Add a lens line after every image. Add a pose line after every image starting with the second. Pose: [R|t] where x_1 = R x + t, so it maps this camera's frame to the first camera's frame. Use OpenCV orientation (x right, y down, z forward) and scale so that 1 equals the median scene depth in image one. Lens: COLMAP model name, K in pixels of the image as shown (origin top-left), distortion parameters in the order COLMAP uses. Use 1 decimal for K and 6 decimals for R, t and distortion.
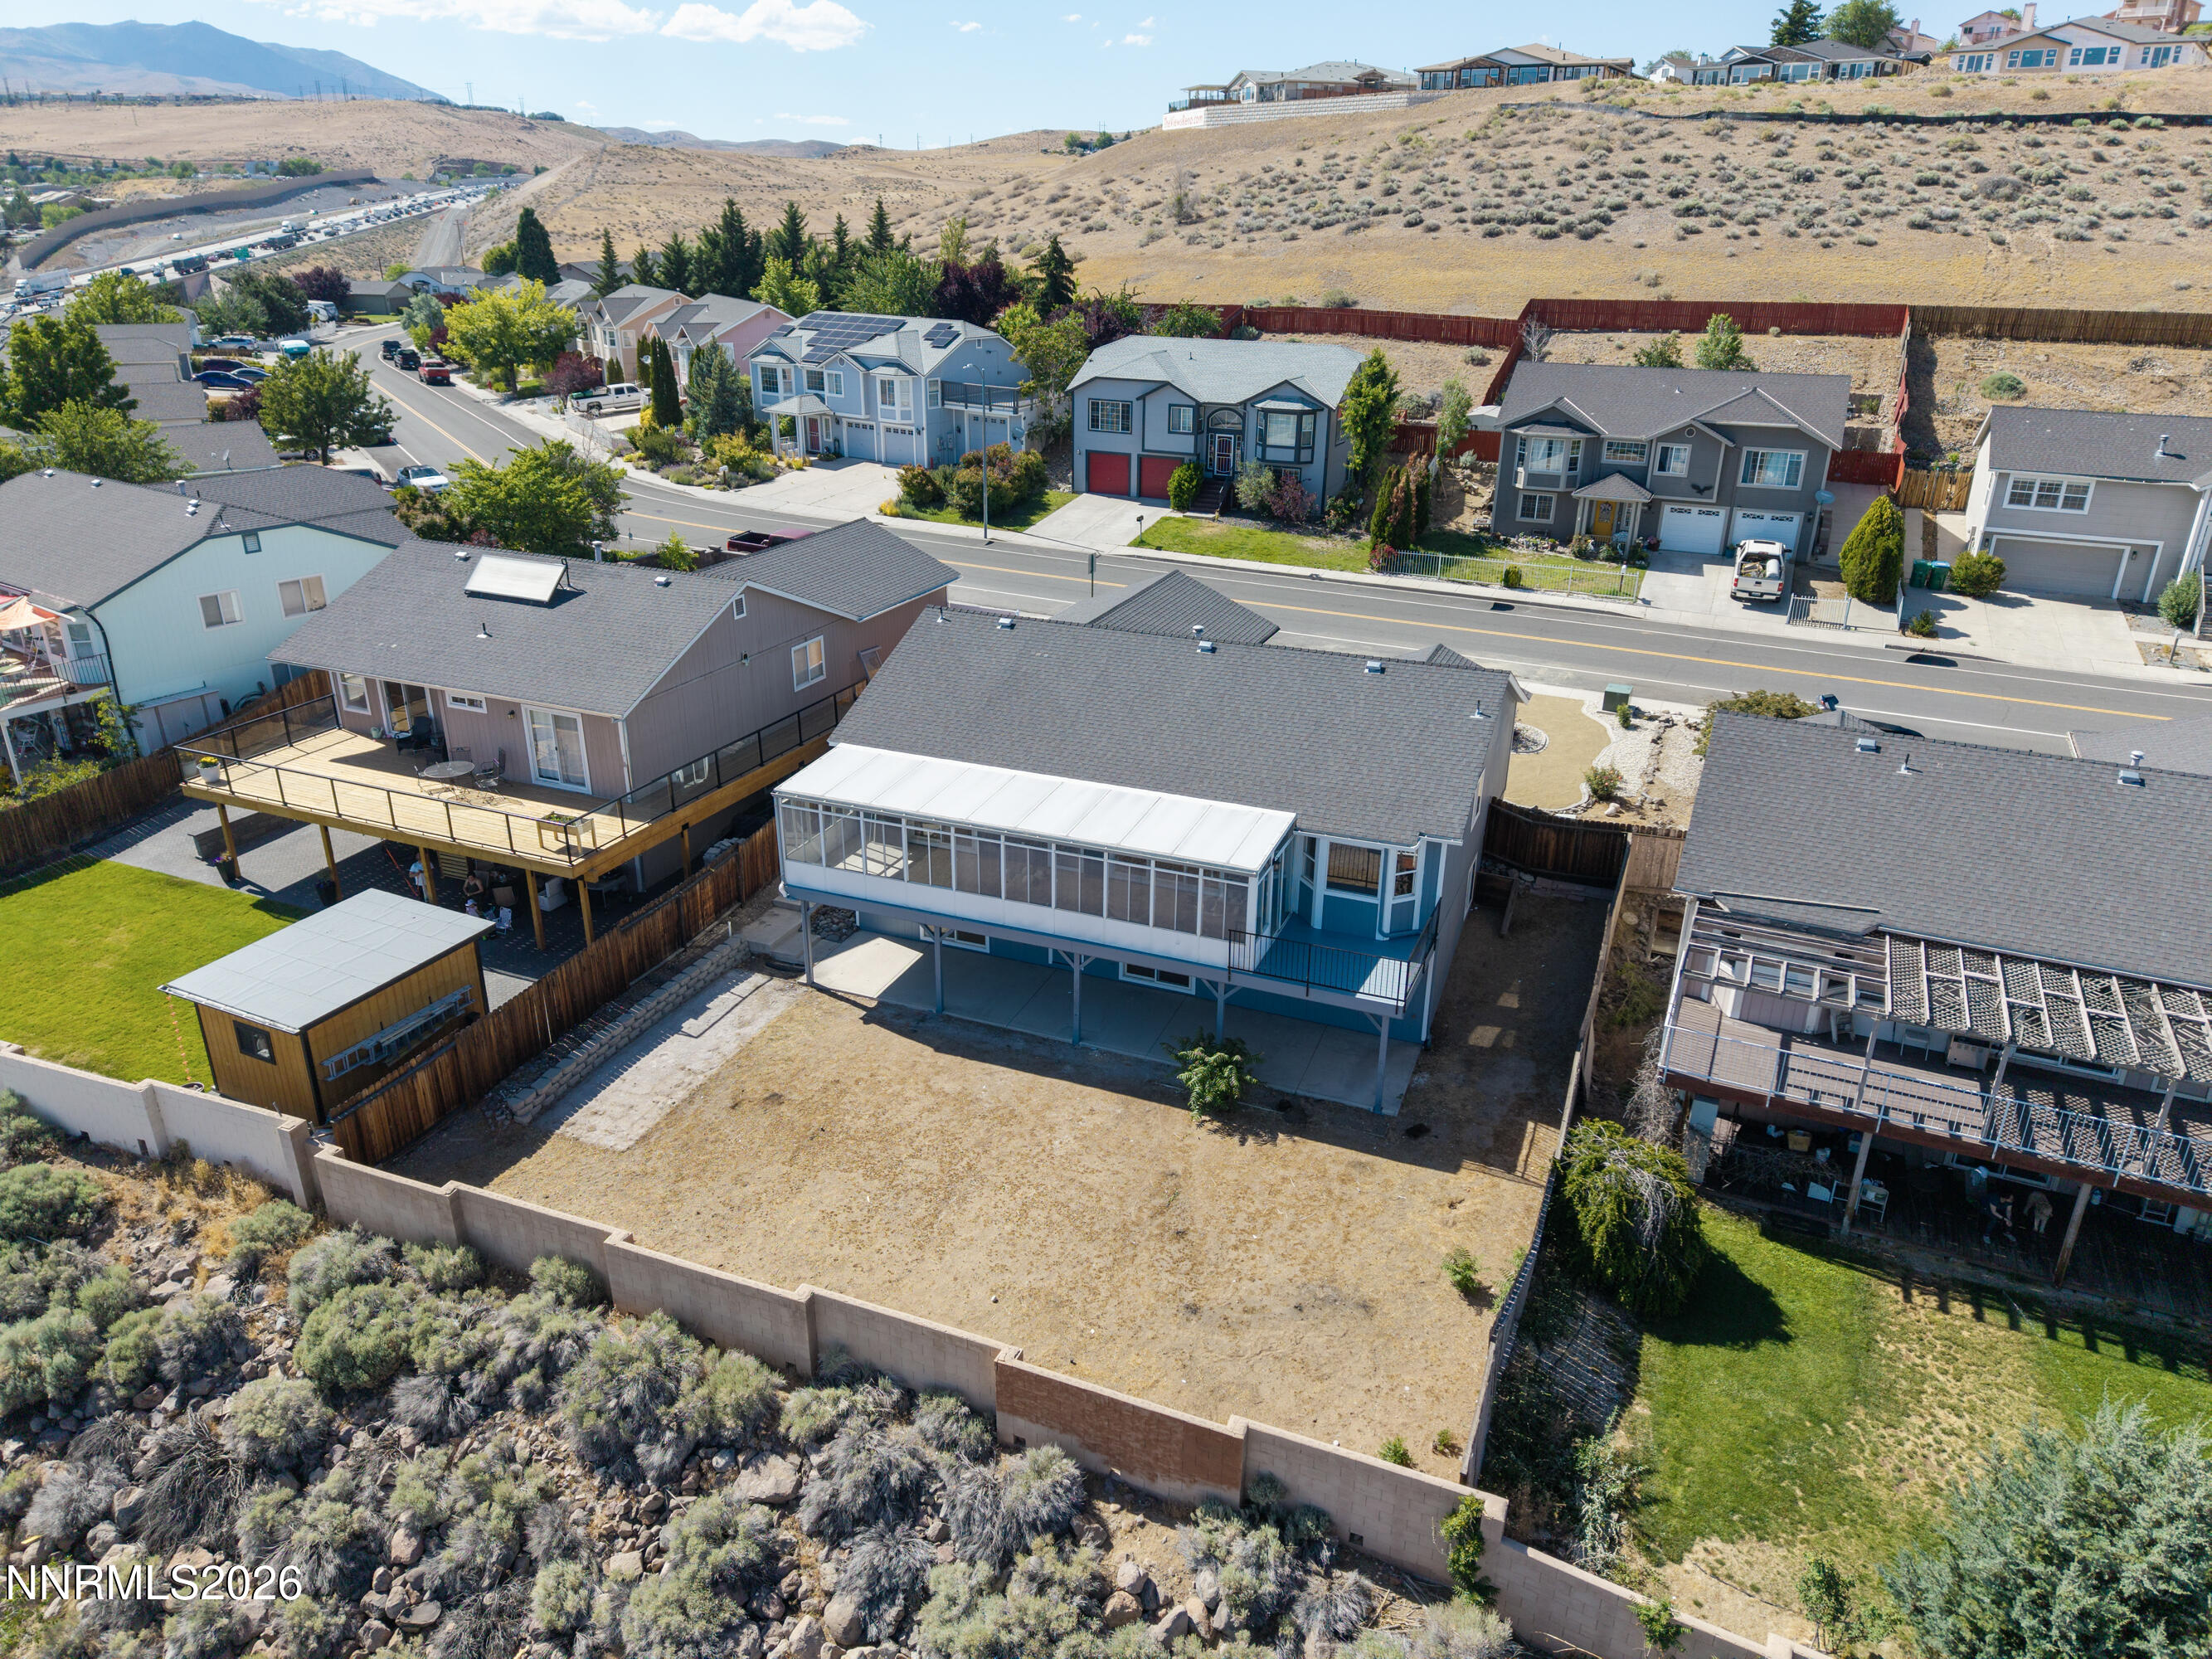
lens RADIAL K [[1477.4, 0, 1106.0], [0, 1477.4, 829.5], [0, 0, 1]] dist [0.040469, -0.040370]
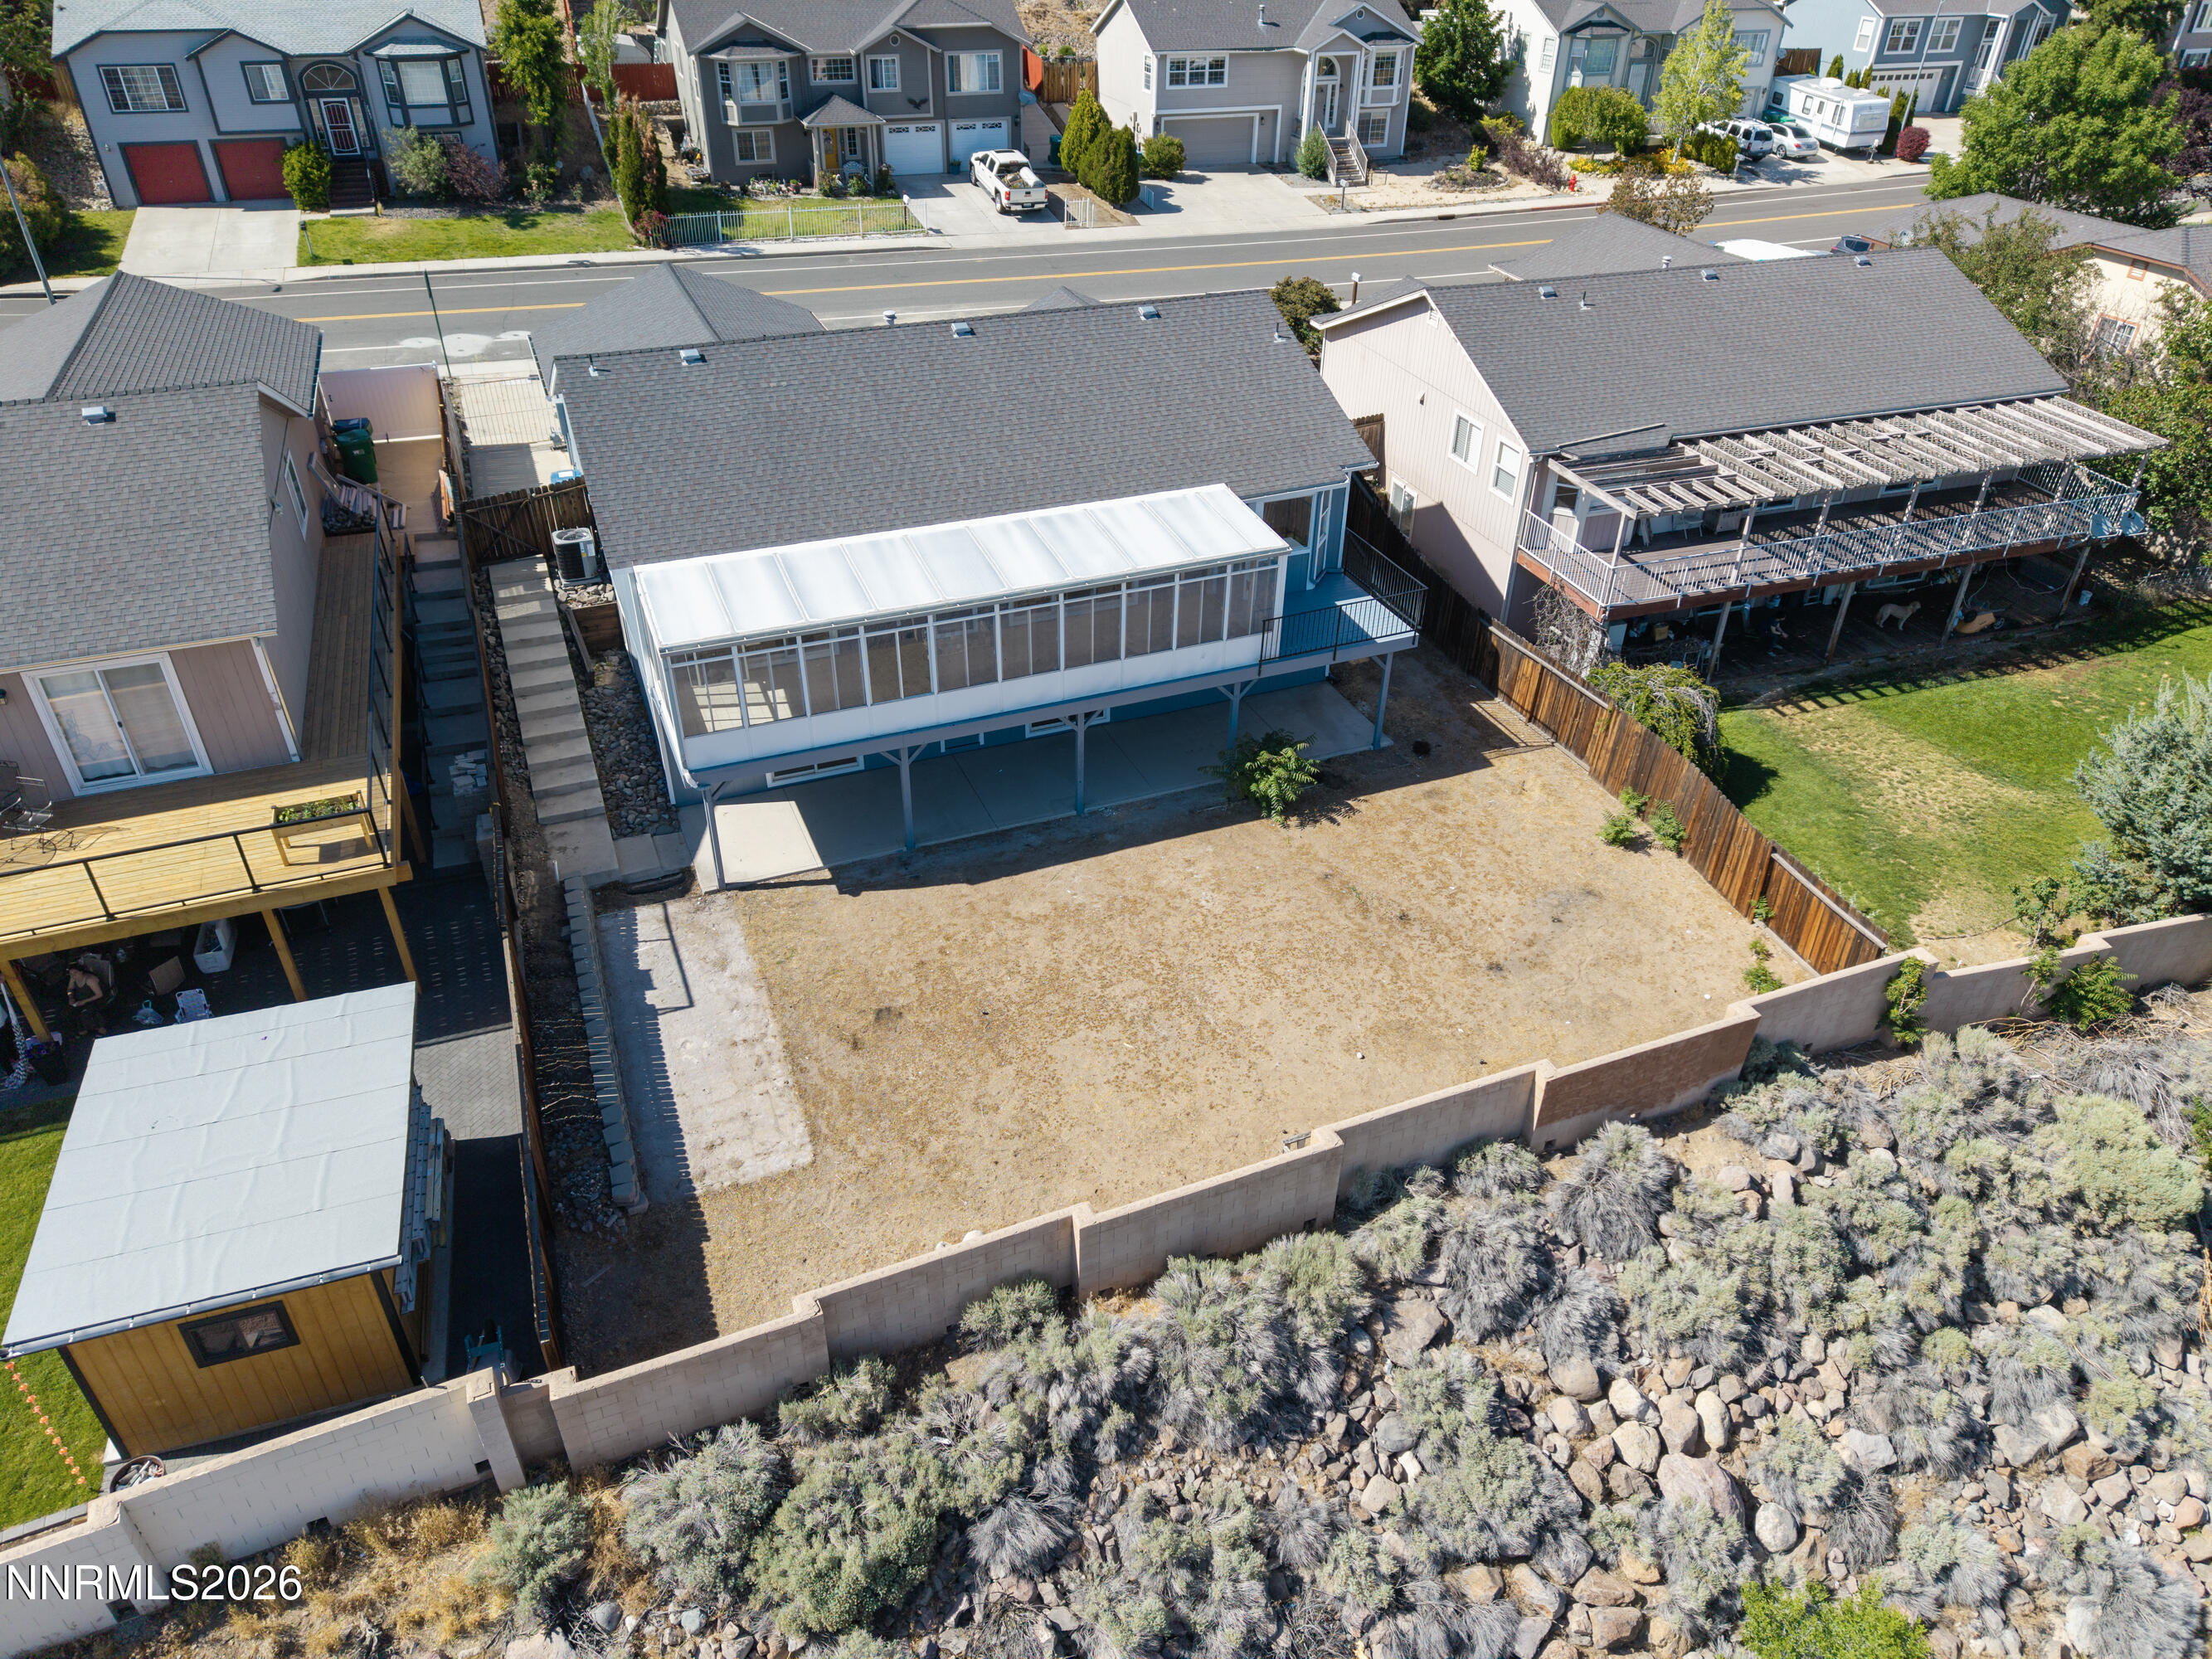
lens RADIAL K [[1477.4, 0, 1106.0], [0, 1477.4, 829.5], [0, 0, 1]] dist [0.040469, -0.040370]
pose [[0.709881, -0.395445, 0.582831, -0.520184], [0.266002, 0.916749, 0.298018, -0.102384], [-0.652160, -0.056523, 0.755972, 0.319267]]
